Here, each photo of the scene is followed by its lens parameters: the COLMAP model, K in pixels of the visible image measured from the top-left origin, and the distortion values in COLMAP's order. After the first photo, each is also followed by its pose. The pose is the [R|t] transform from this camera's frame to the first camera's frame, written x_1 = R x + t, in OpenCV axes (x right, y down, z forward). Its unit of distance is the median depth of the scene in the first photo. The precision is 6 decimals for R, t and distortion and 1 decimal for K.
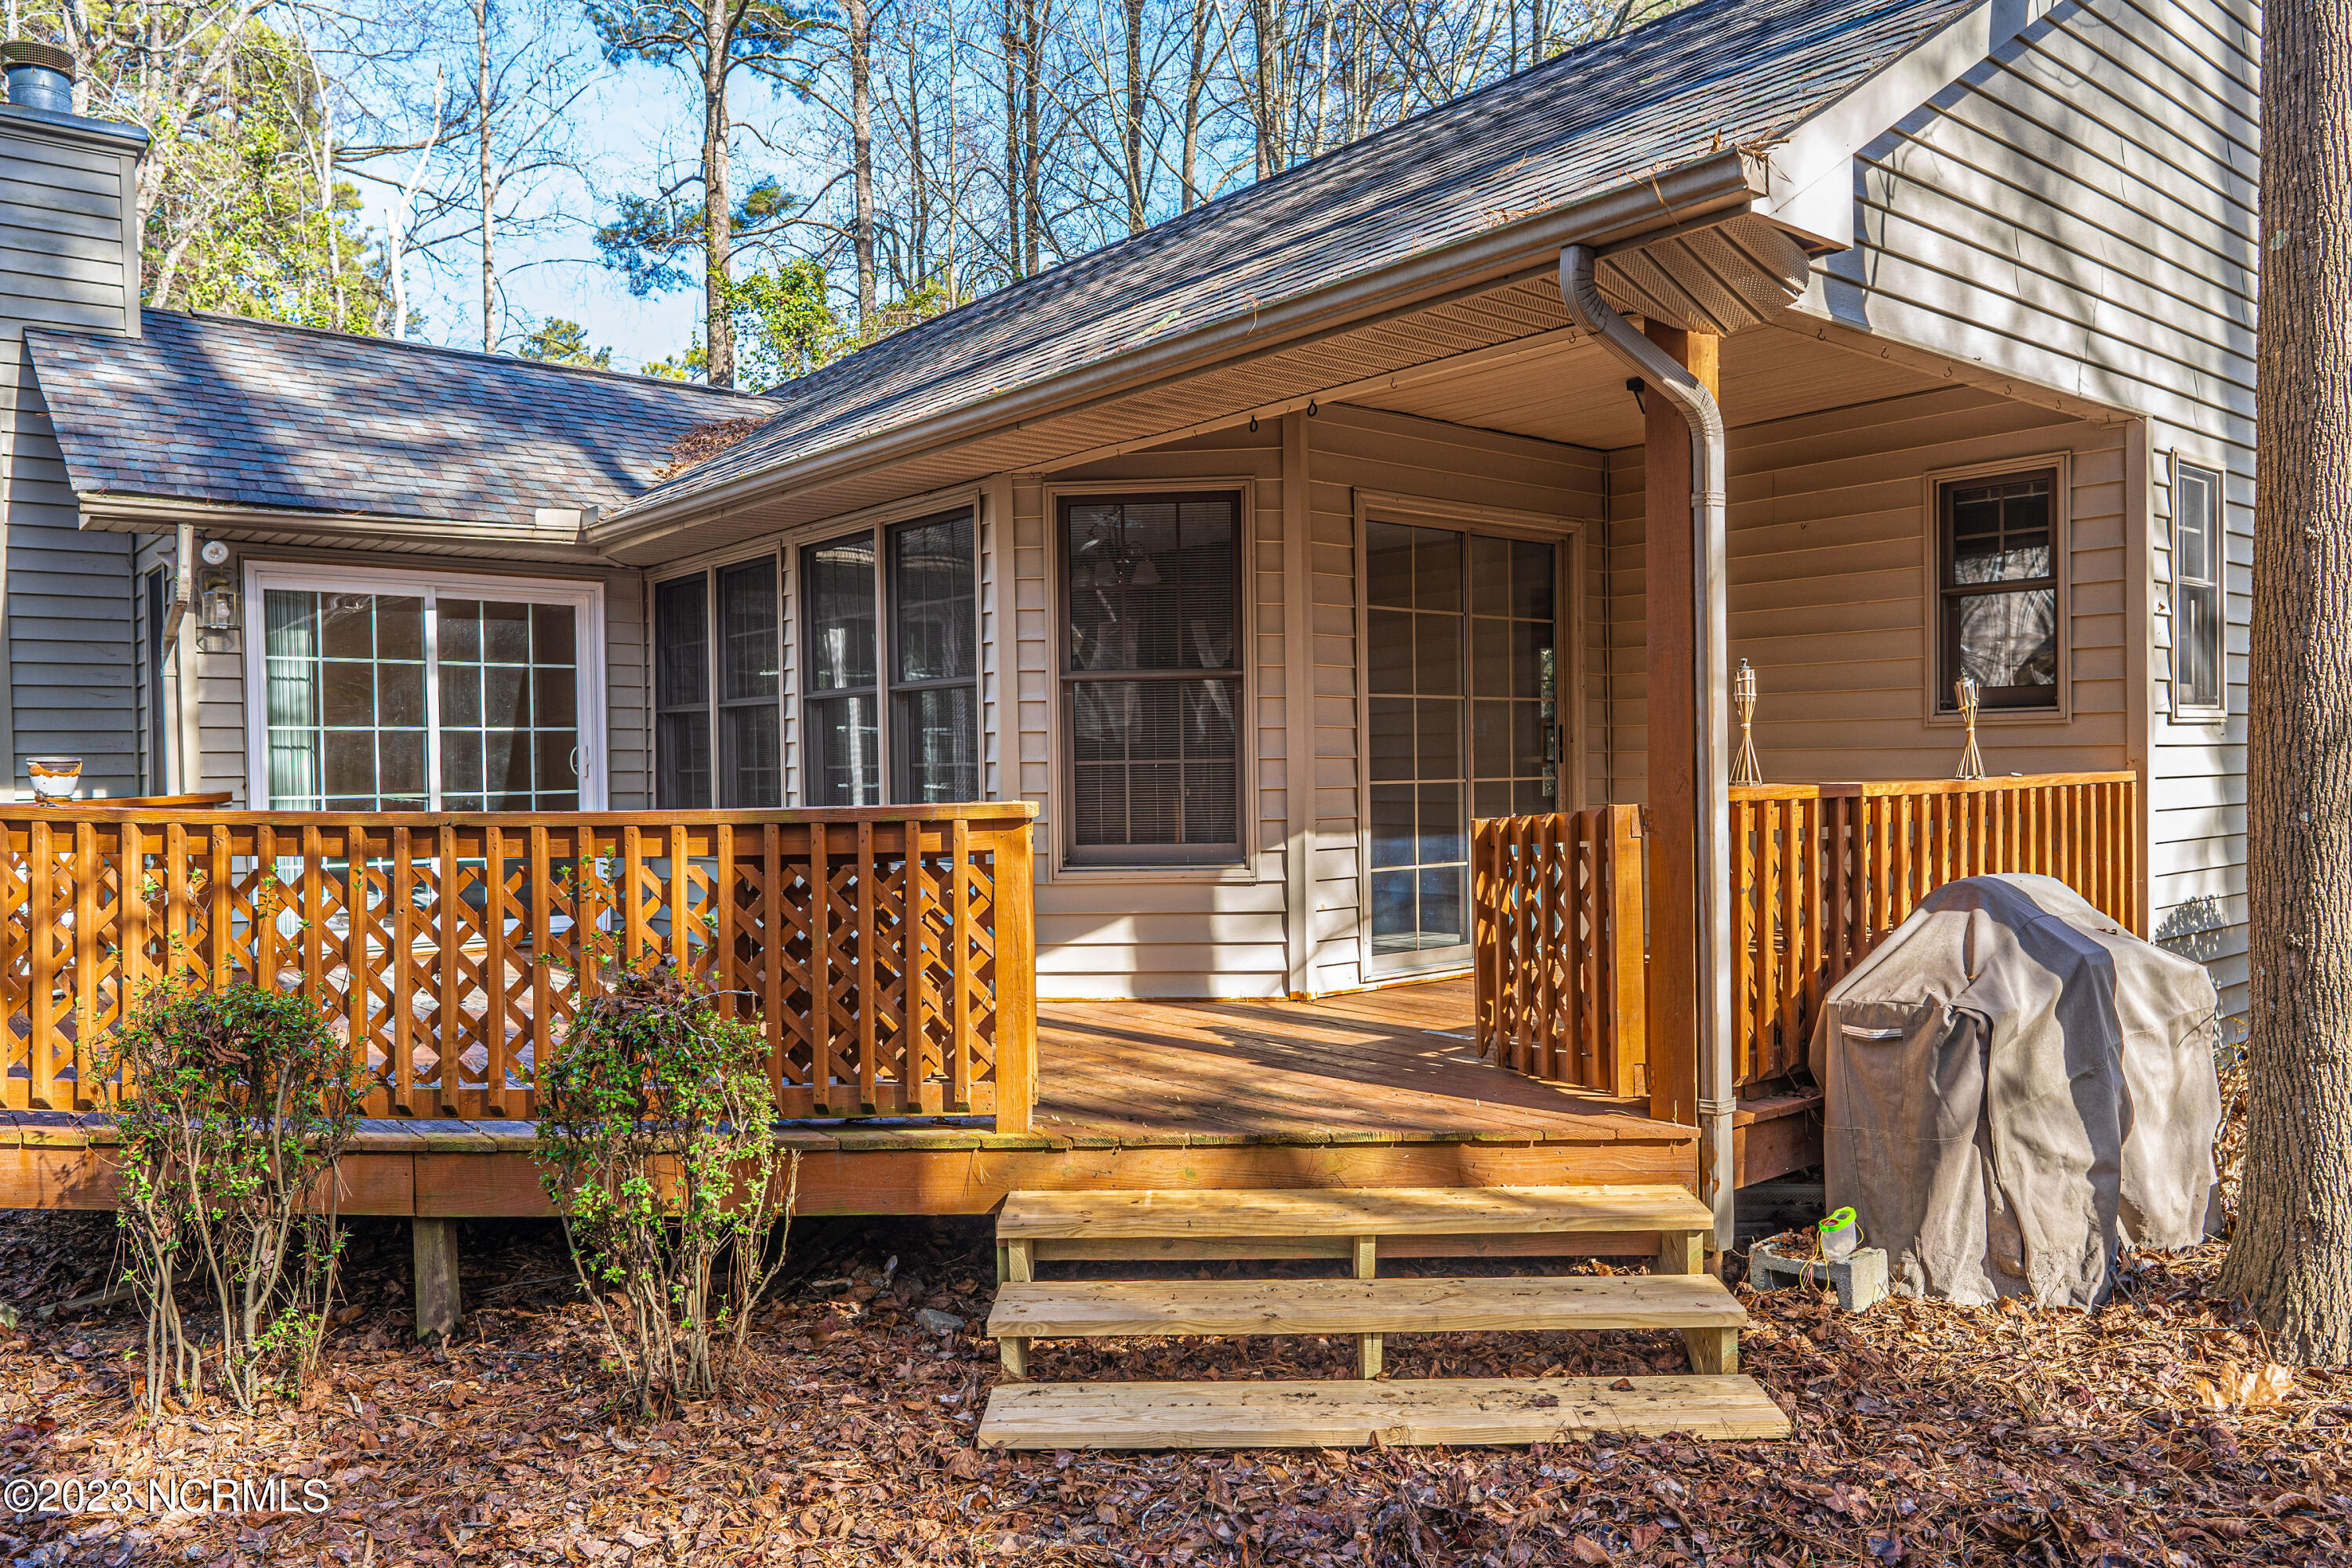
lens RADIAL K [[1658.5, 0, 1174.2], [0, 1658.5, 785.2], [0, 0, 1]] dist [-0.007434, 0.004156]
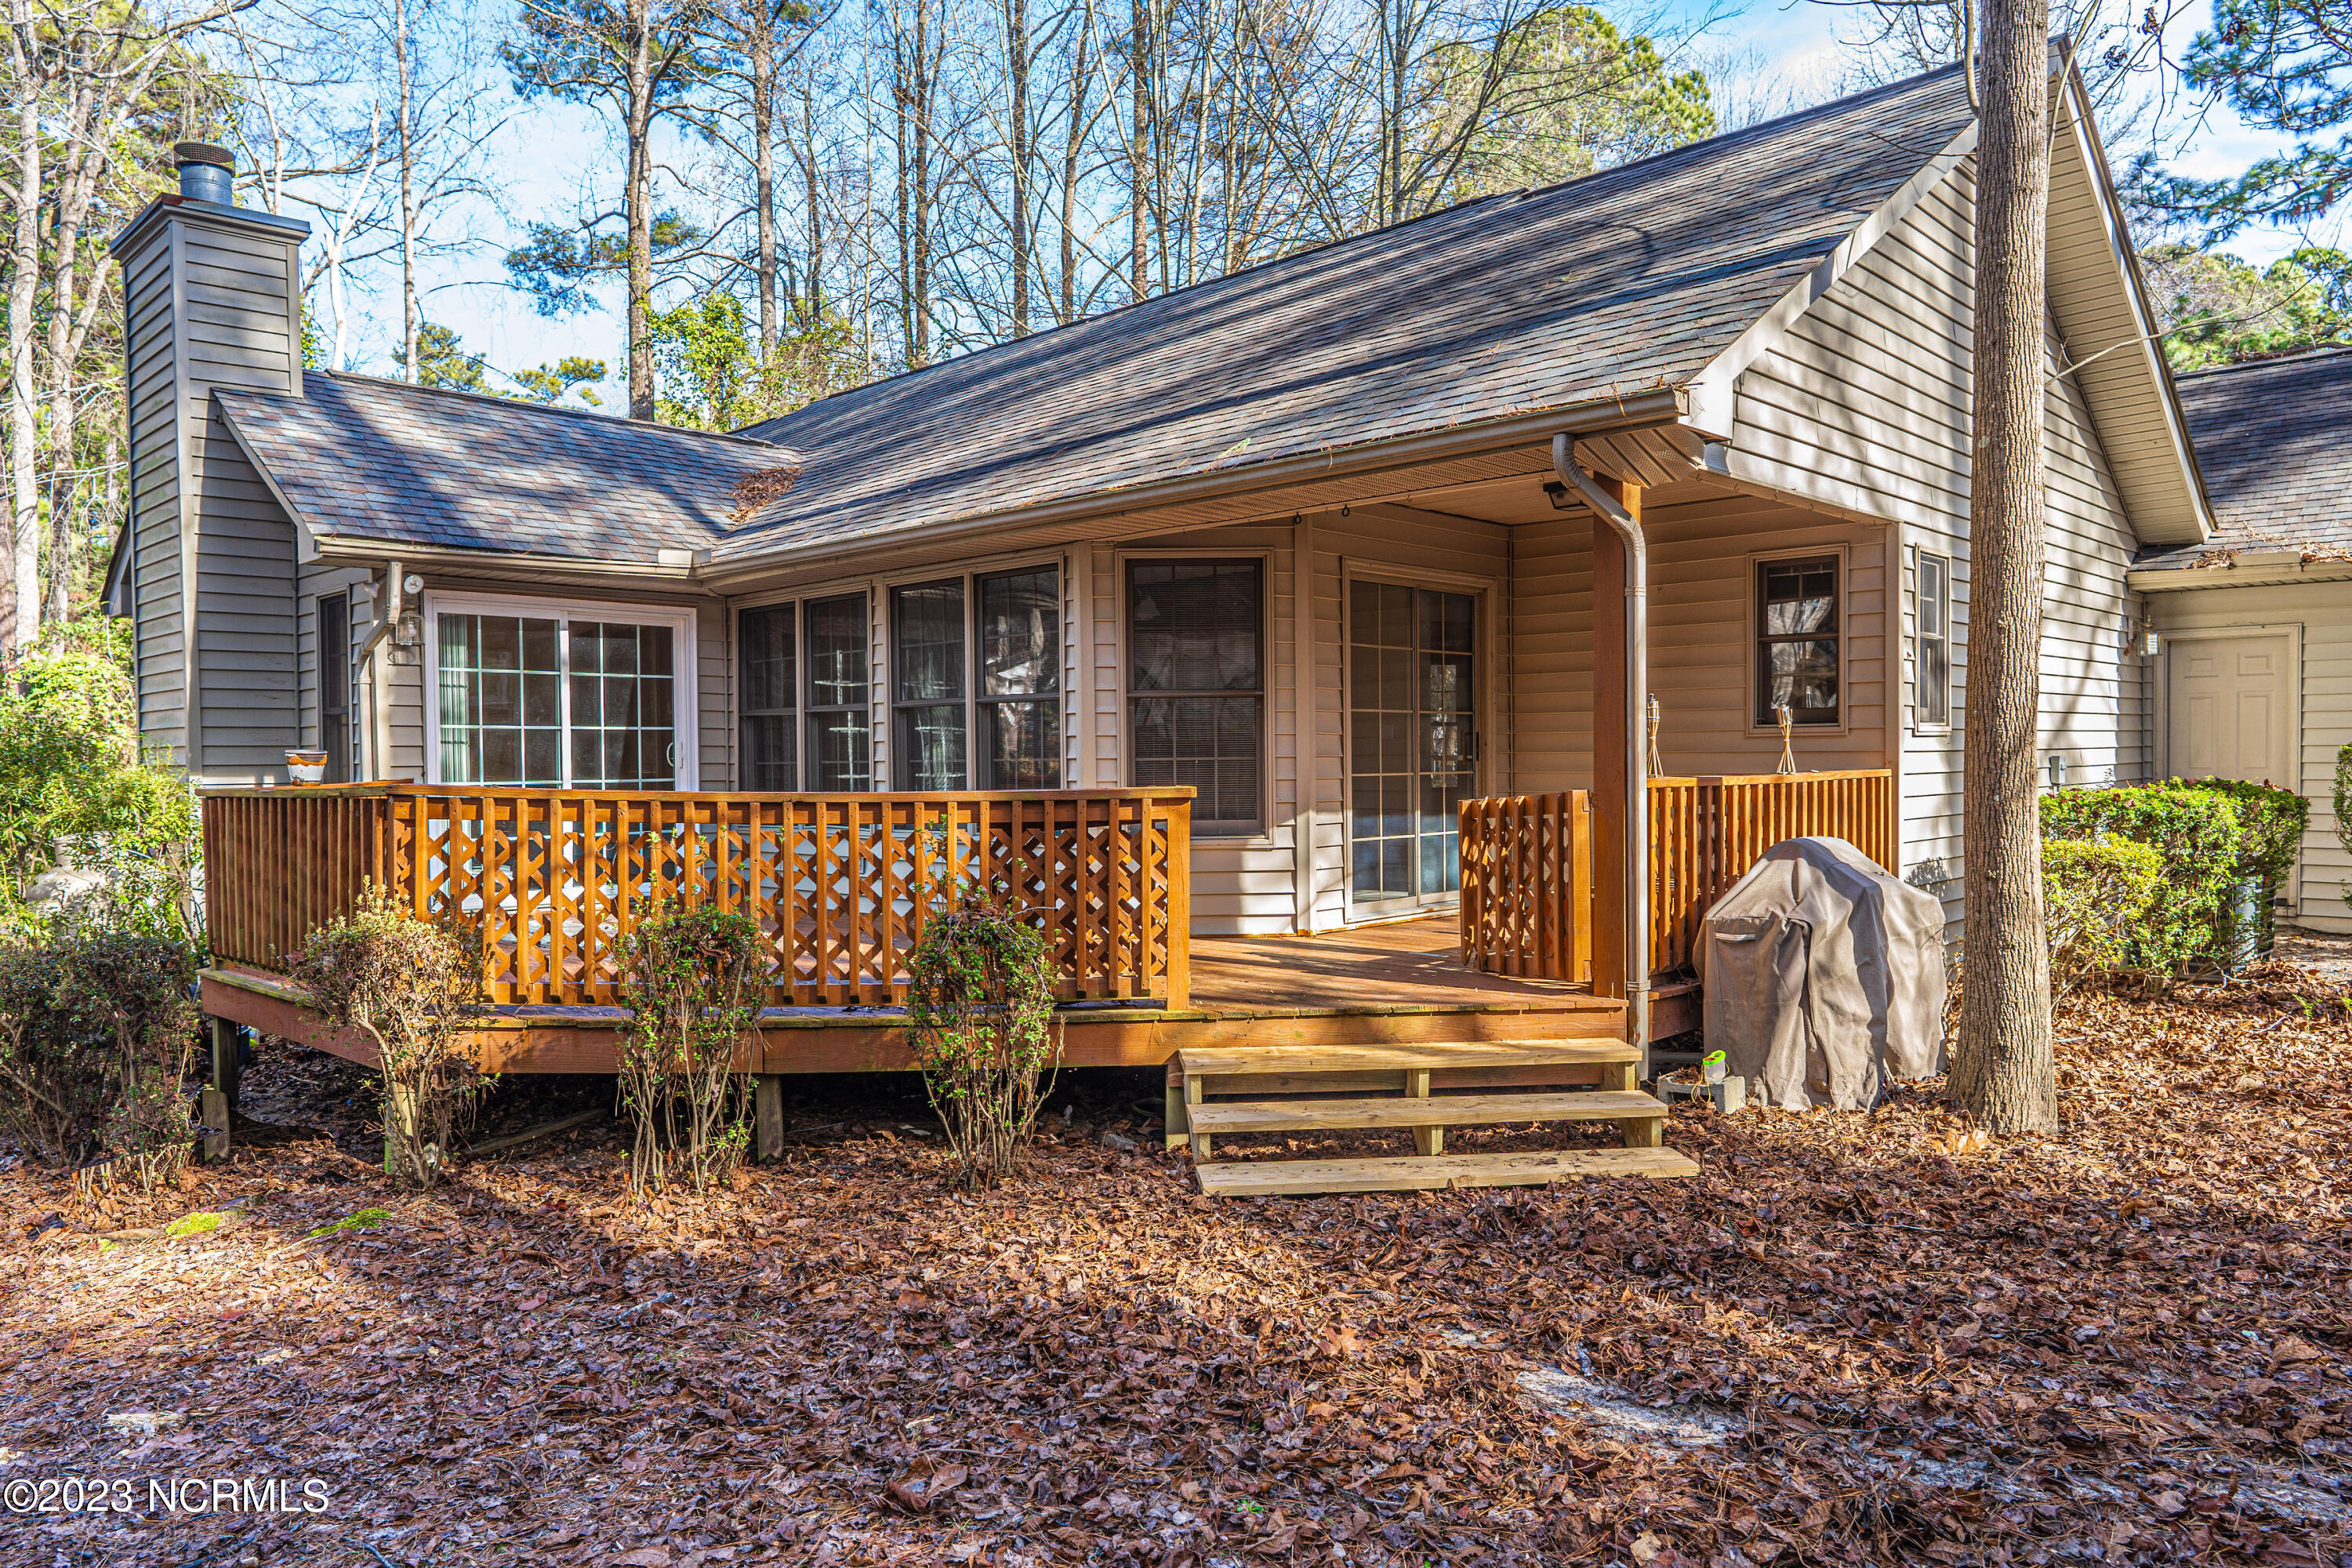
lens RADIAL K [[1559.5, 0, 1177.8], [0, 1559.5, 782.3], [0, 0, 1]] dist [-0.011194, 0.003539]
pose [[0.994314, 0.004069, 0.106410, -0.171956], [-0.004352, 0.999988, 0.002433, 0.002049], [-0.106399, -0.002882, 0.994319, -0.266482]]
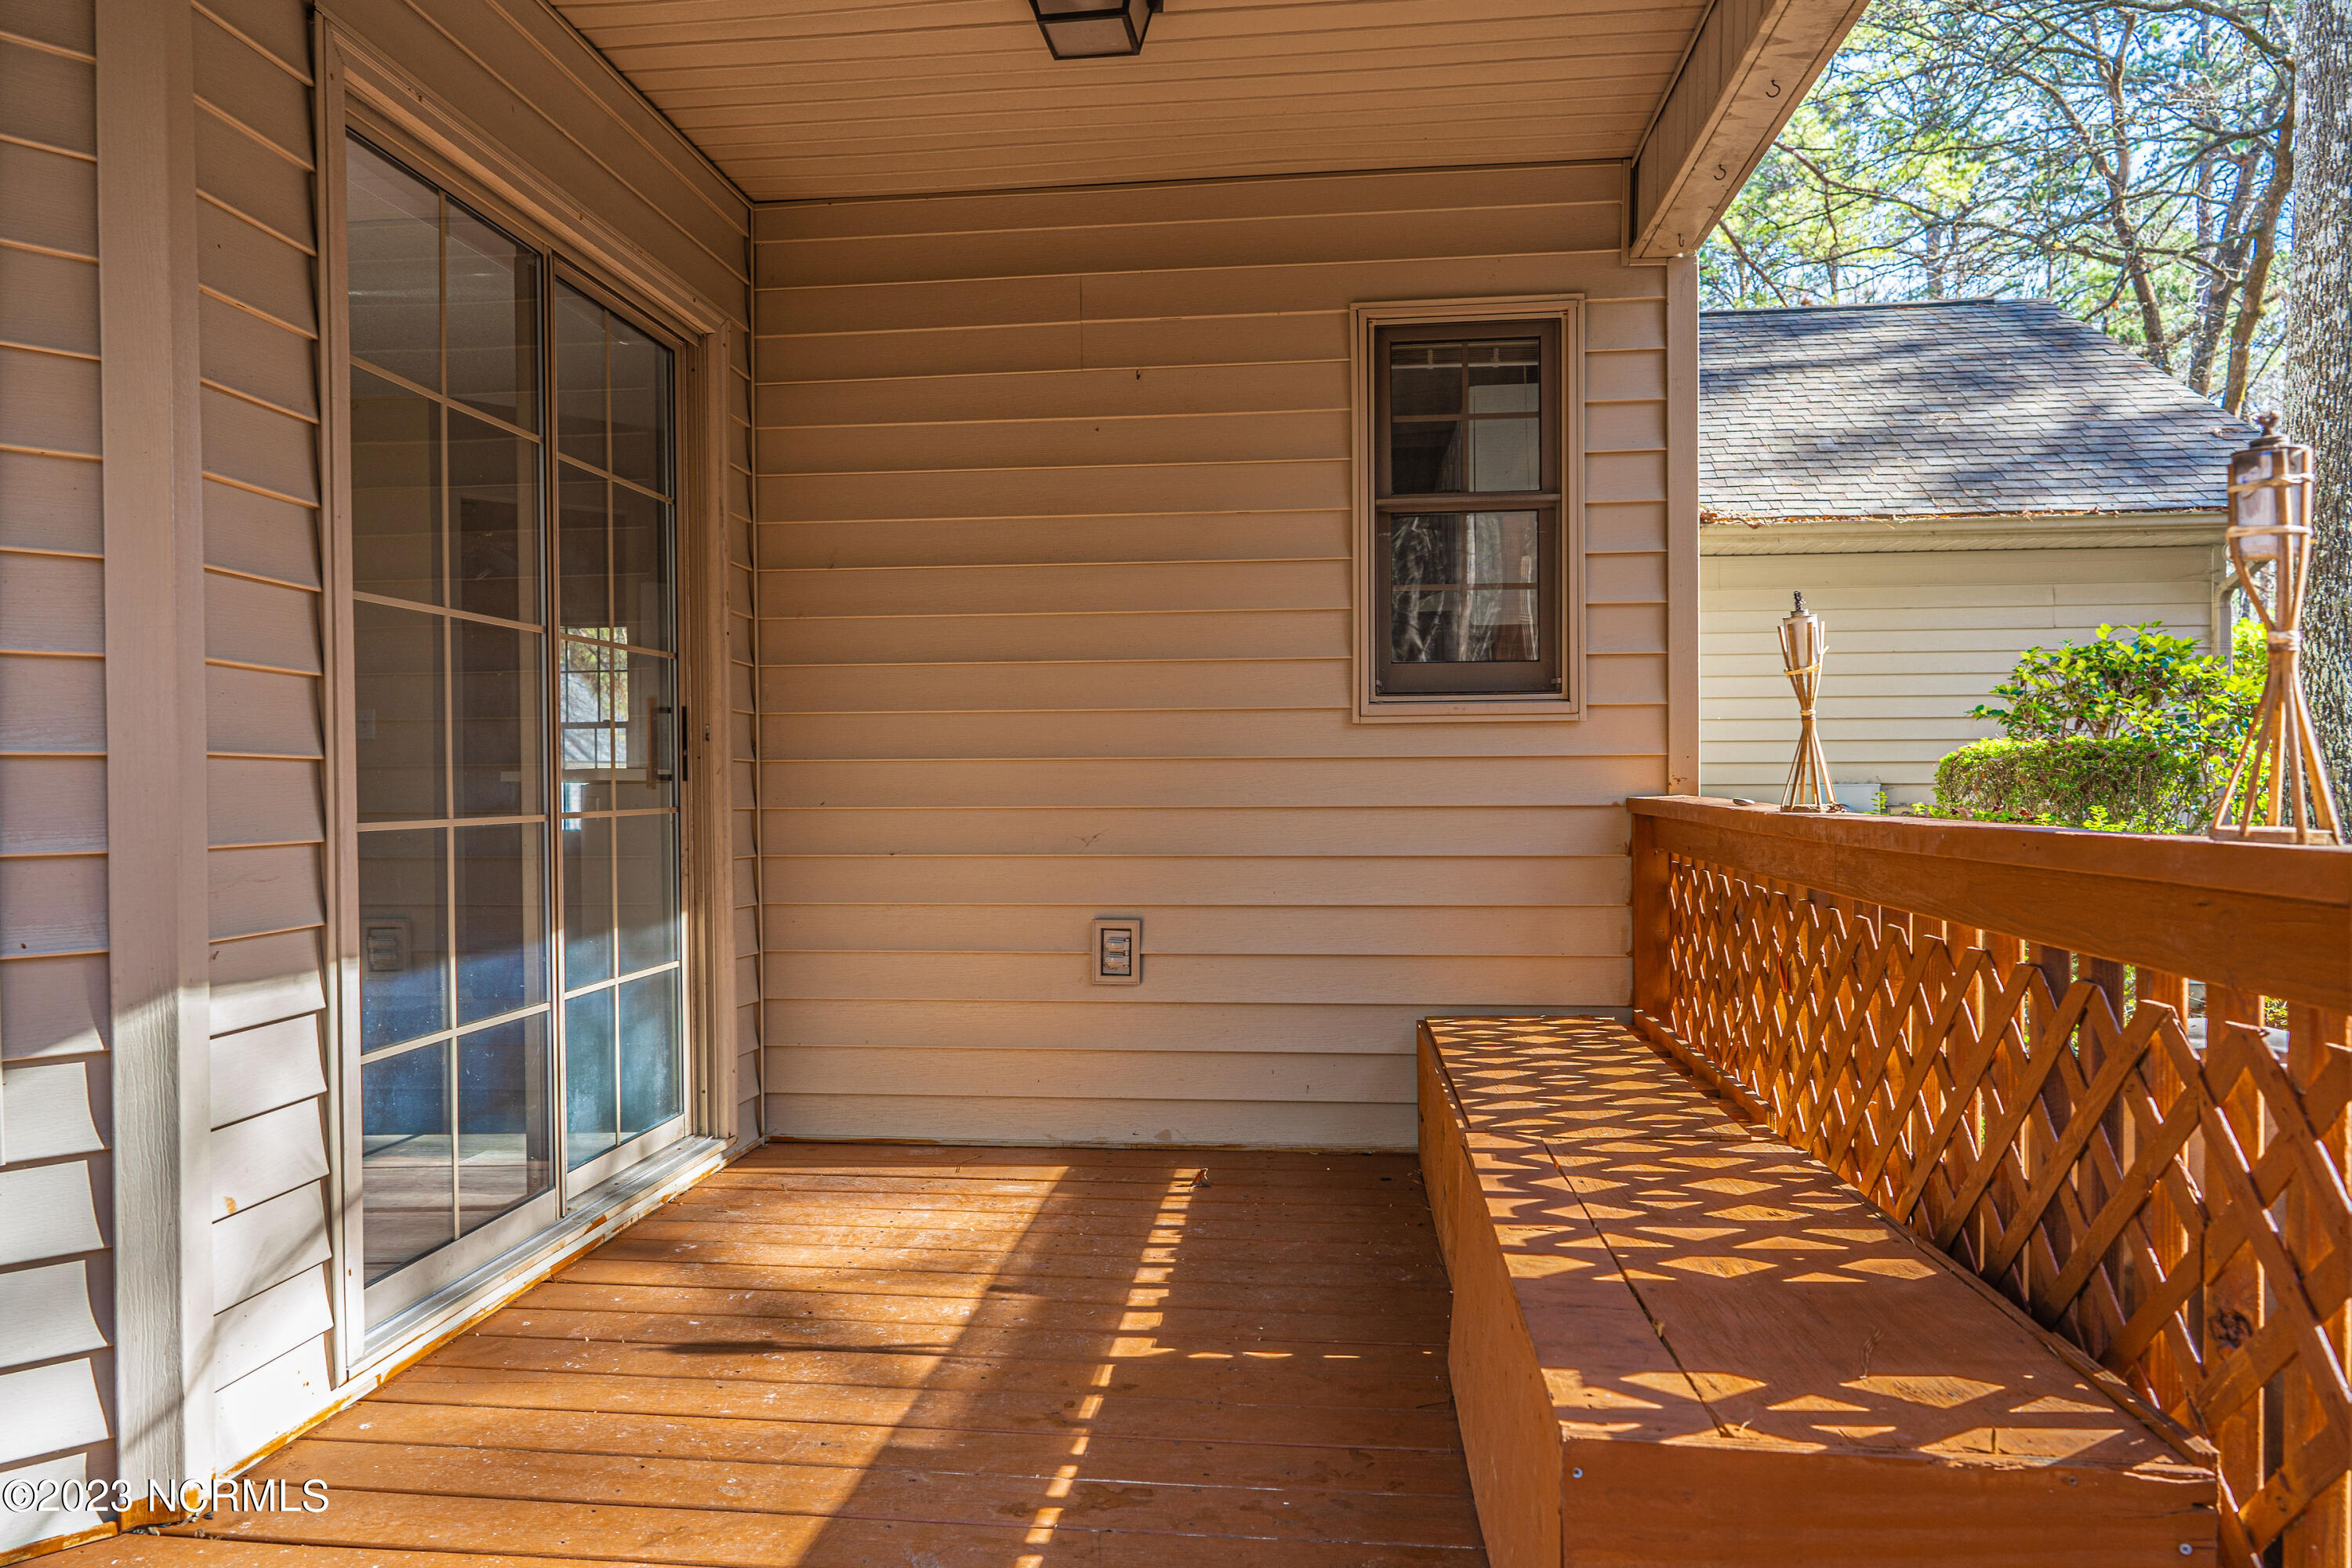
lens RADIAL K [[1559.5, 0, 1178.0], [0, 1559.5, 794.9], [0, 0, 1]] dist [-0.011194, 0.003539]
pose [[0.714267, -0.000448, 0.699874, 0.008383], [0.008070, 0.999939, -0.007595, -0.005363], [-0.699827, 0.011073, 0.714226, 0.689087]]
